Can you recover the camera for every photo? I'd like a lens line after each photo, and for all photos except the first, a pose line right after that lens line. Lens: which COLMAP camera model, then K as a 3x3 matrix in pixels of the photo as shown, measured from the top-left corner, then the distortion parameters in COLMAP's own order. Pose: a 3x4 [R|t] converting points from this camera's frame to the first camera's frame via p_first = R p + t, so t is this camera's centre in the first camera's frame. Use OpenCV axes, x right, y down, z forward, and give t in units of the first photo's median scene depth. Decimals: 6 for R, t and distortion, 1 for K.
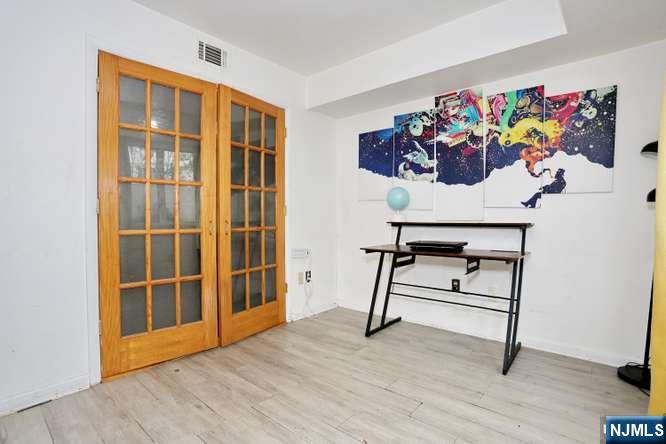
lens RADIAL K [[324.3, 0, 332.1], [0, 324.3, 220.3], [0, 0, 1]] dist [-0.064617, 0.023931]
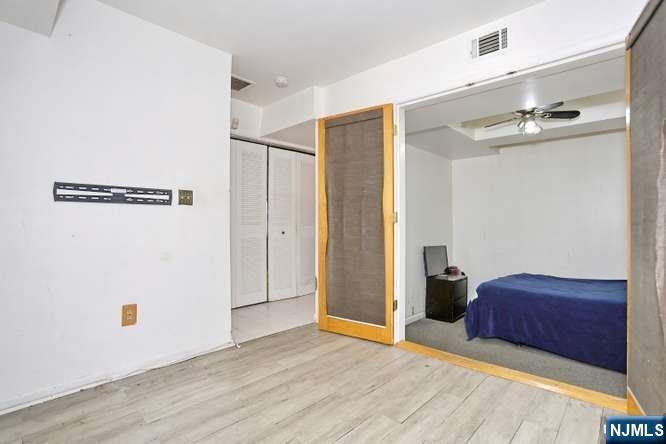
lens RADIAL K [[324.3, 0, 337.0], [0, 324.3, 226.4], [0, 0, 1]] dist [-0.064617, 0.023931]
pose [[-0.054338, 0.015917, -0.998396, 0.536220], [-0.007724, 0.999836, 0.016361, -0.024286], [0.998493, 0.008601, -0.054206, 0.628708]]
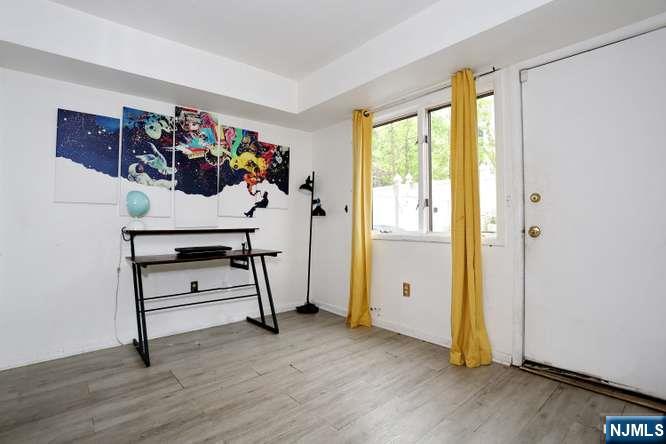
lens RADIAL K [[324.3, 0, 330.3], [0, 324.3, 220.5], [0, 0, 1]] dist [-0.064617, 0.023931]
pose [[0.148734, 0.002099, 0.988875, -0.701860], [0.013111, 0.999906, -0.004094, -0.014160], [-0.988790, 0.013574, 0.148692, 0.431221]]
